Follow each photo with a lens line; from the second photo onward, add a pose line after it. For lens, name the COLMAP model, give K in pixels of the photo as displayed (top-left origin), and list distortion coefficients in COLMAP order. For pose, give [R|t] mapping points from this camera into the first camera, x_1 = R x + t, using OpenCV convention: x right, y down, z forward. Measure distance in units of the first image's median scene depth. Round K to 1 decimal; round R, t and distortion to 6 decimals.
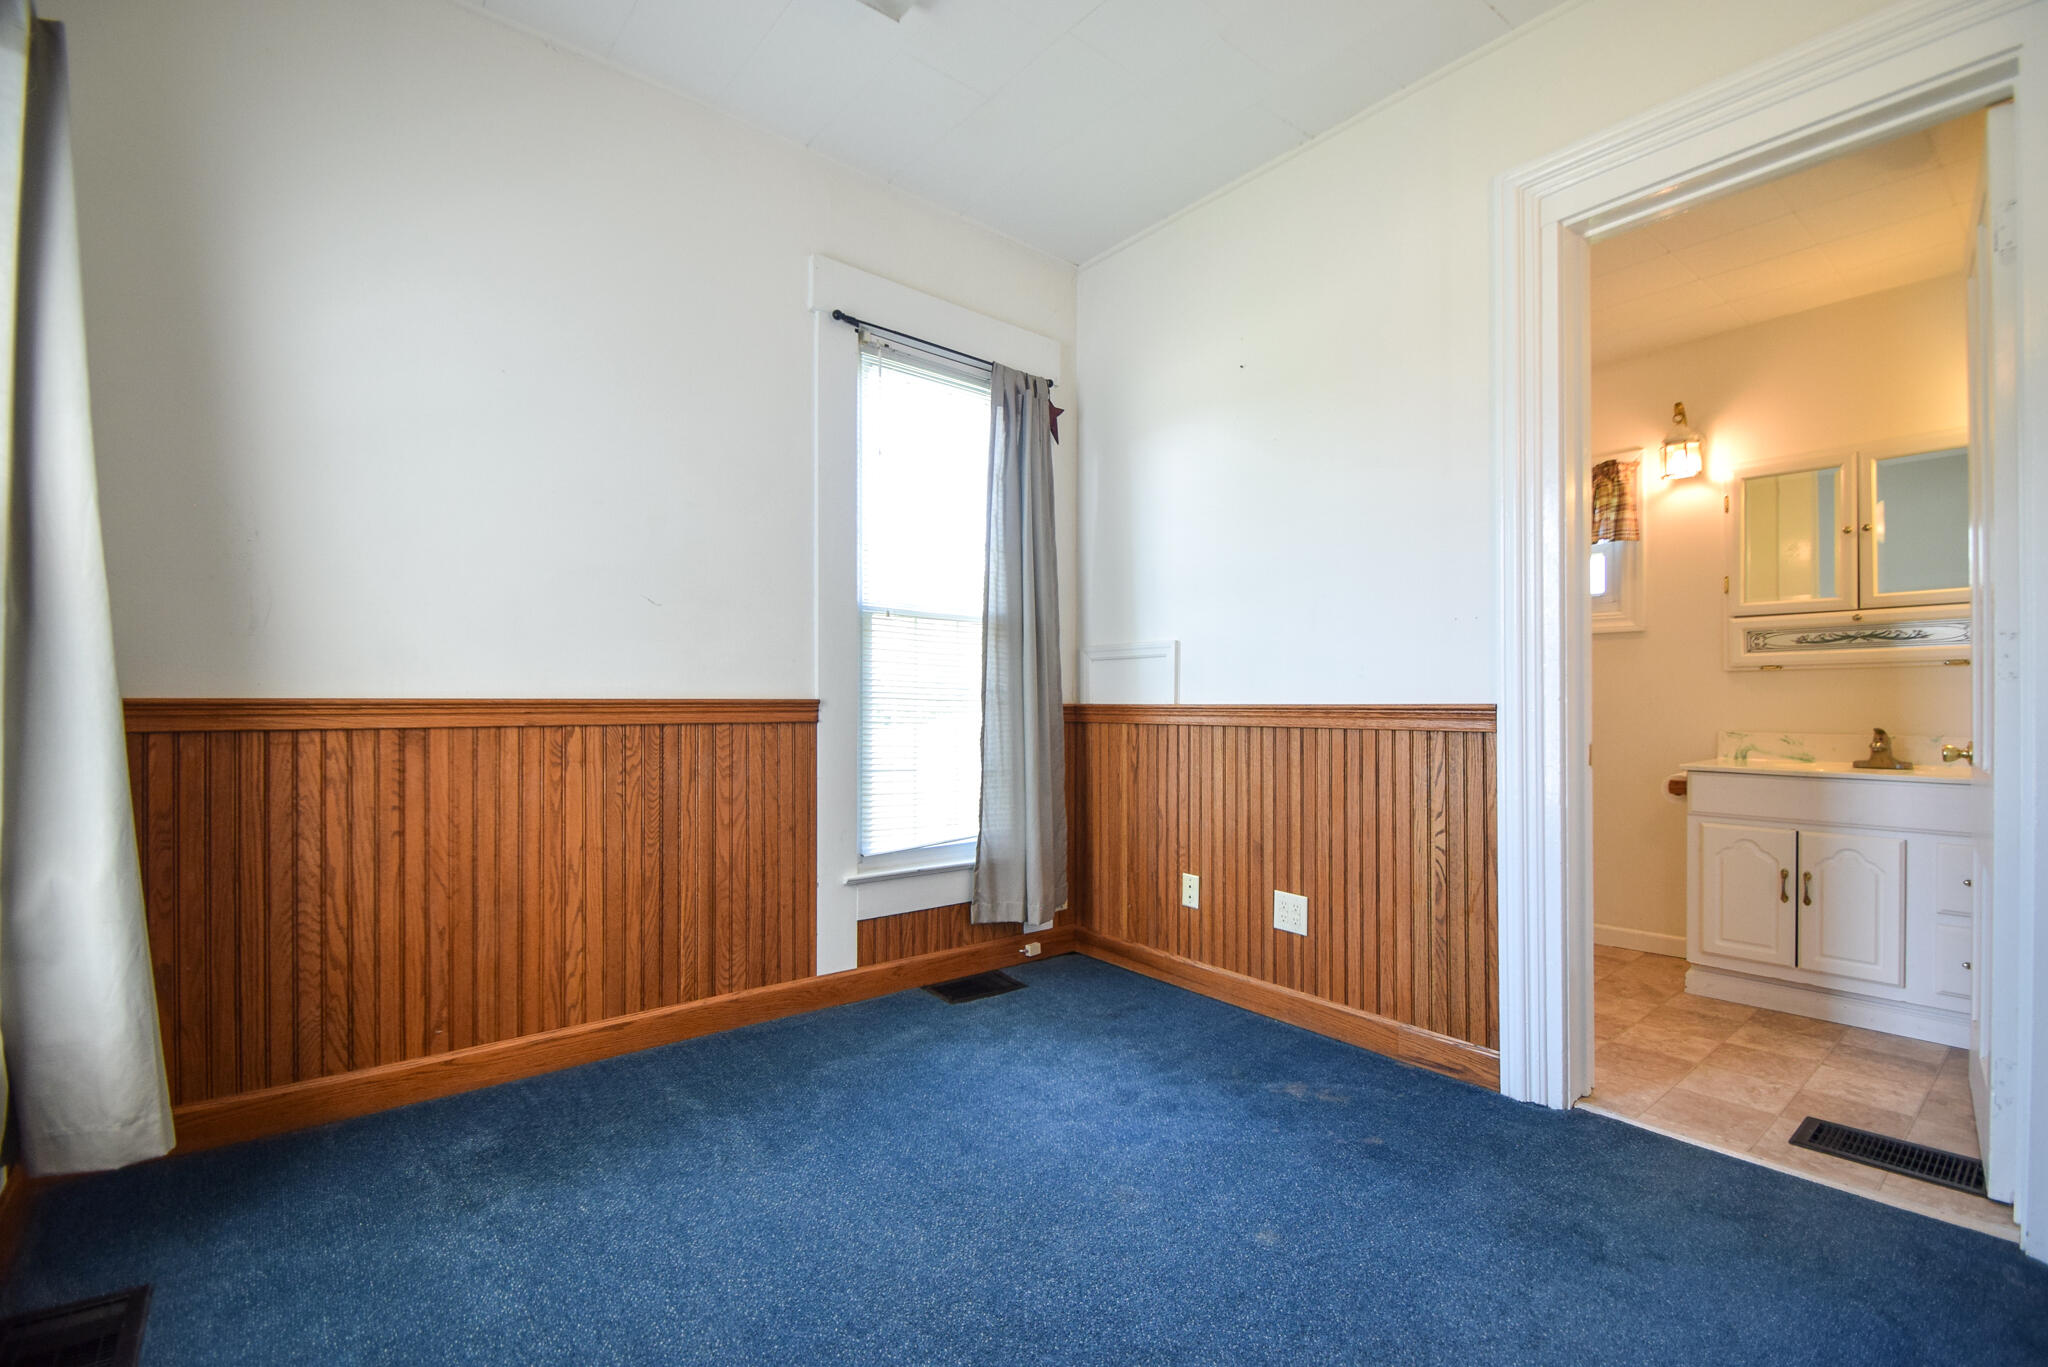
lens RADIAL K [[919.0, 0, 1023.1], [0, 919.0, 696.7], [0, 0, 1]] dist [-0.000325, -0.006803]
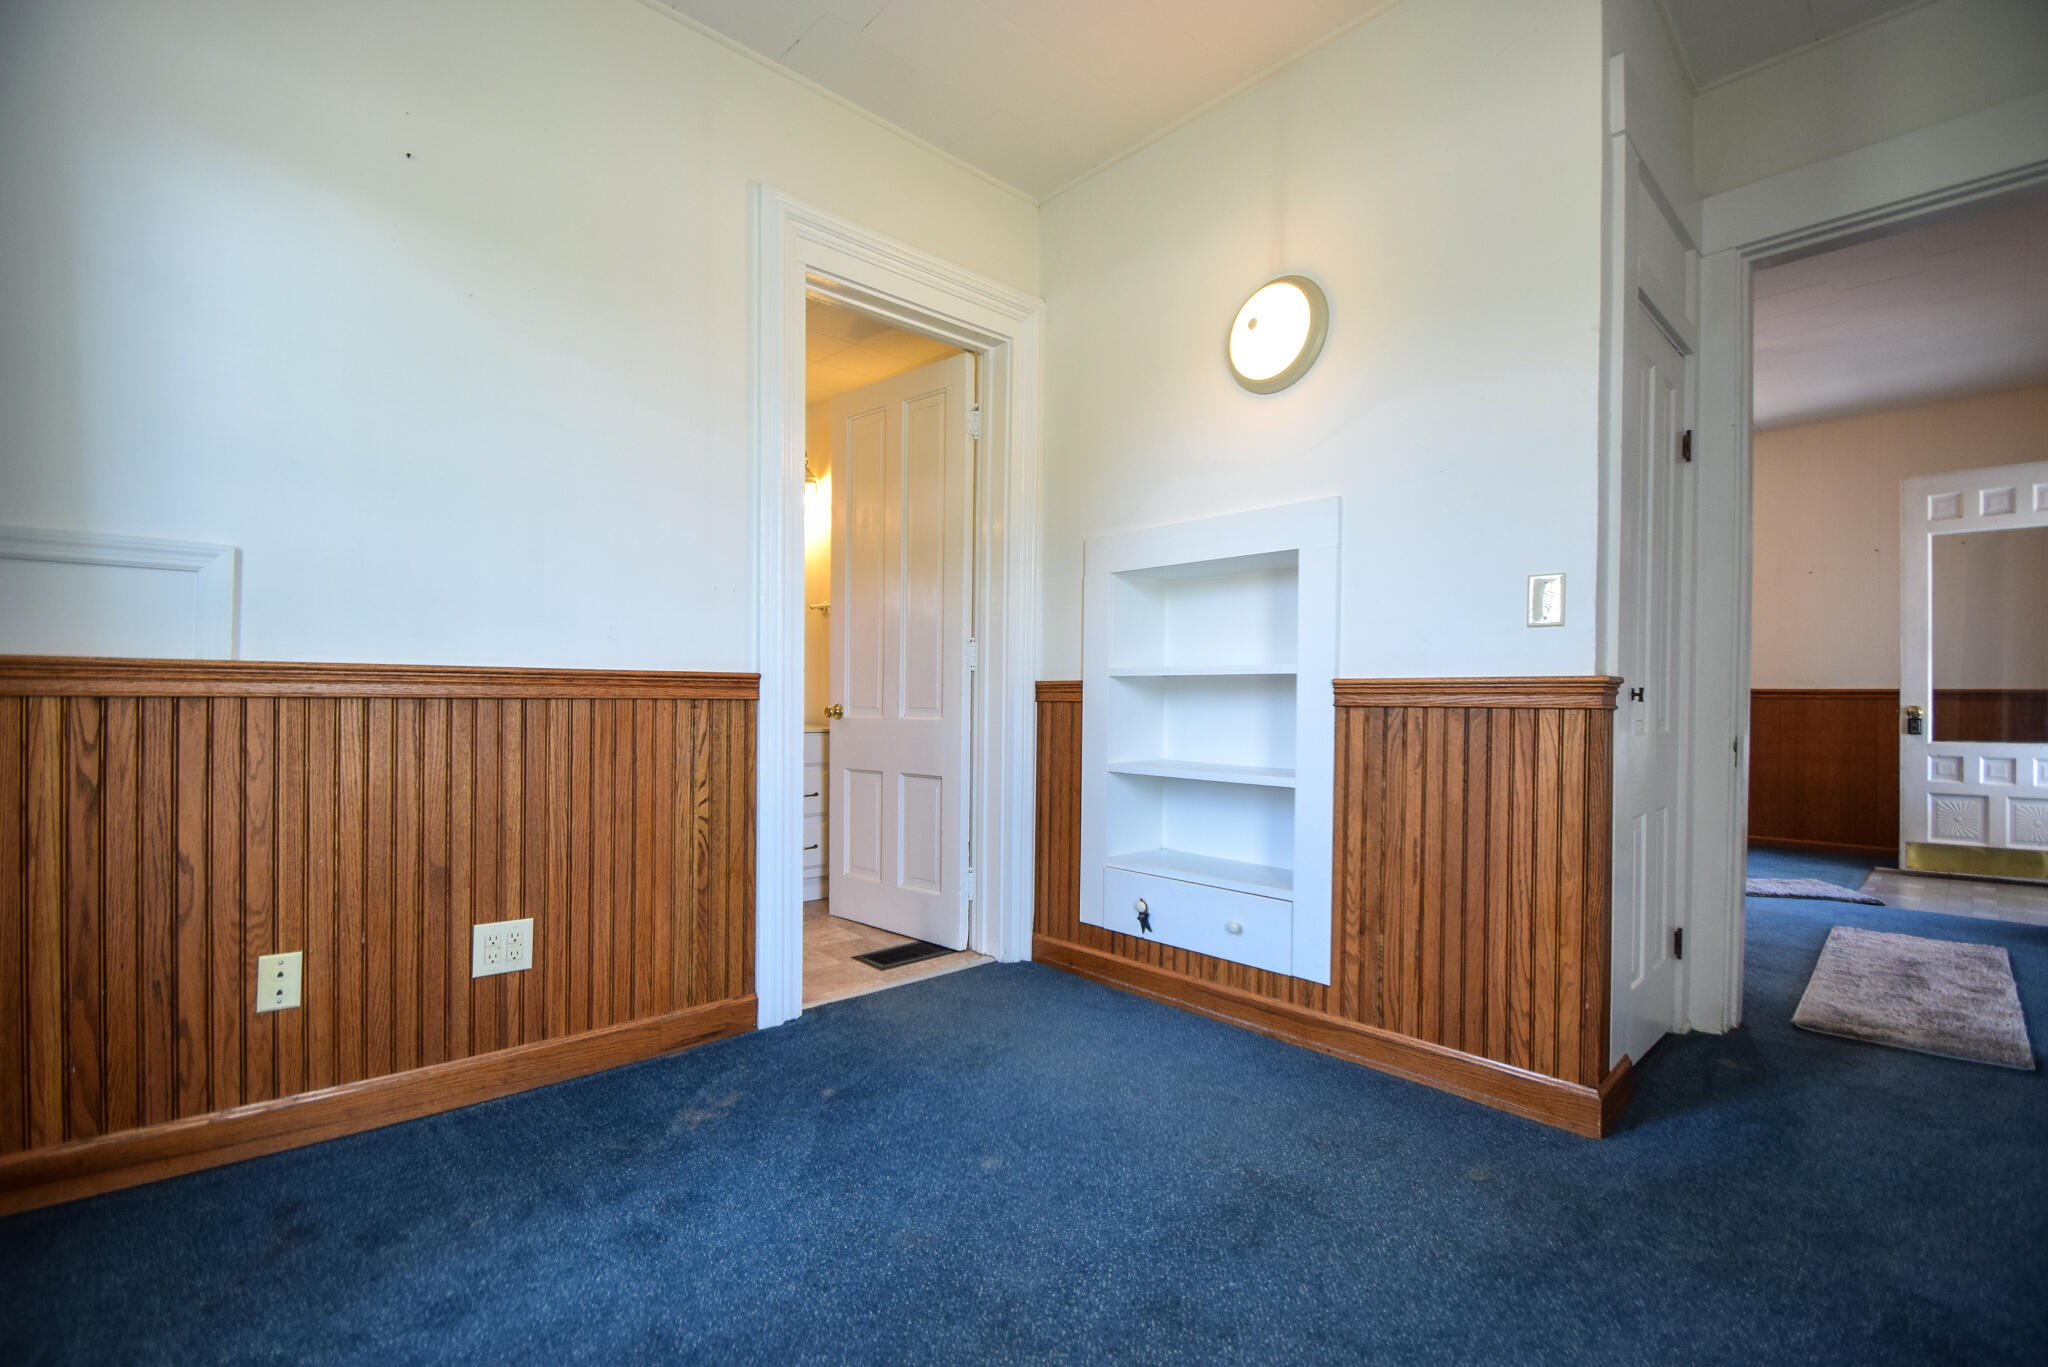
lens RADIAL K [[919.0, 0, 1032.3], [0, 919.0, 695.5], [0, 0, 1]] dist [-0.000325, -0.006803]
pose [[-0.099953, 0.003814, 0.994985, -0.495555], [-0.012503, 0.999909, -0.005089, 0.029560], [-0.994914, -0.012948, -0.099896, 0.653085]]
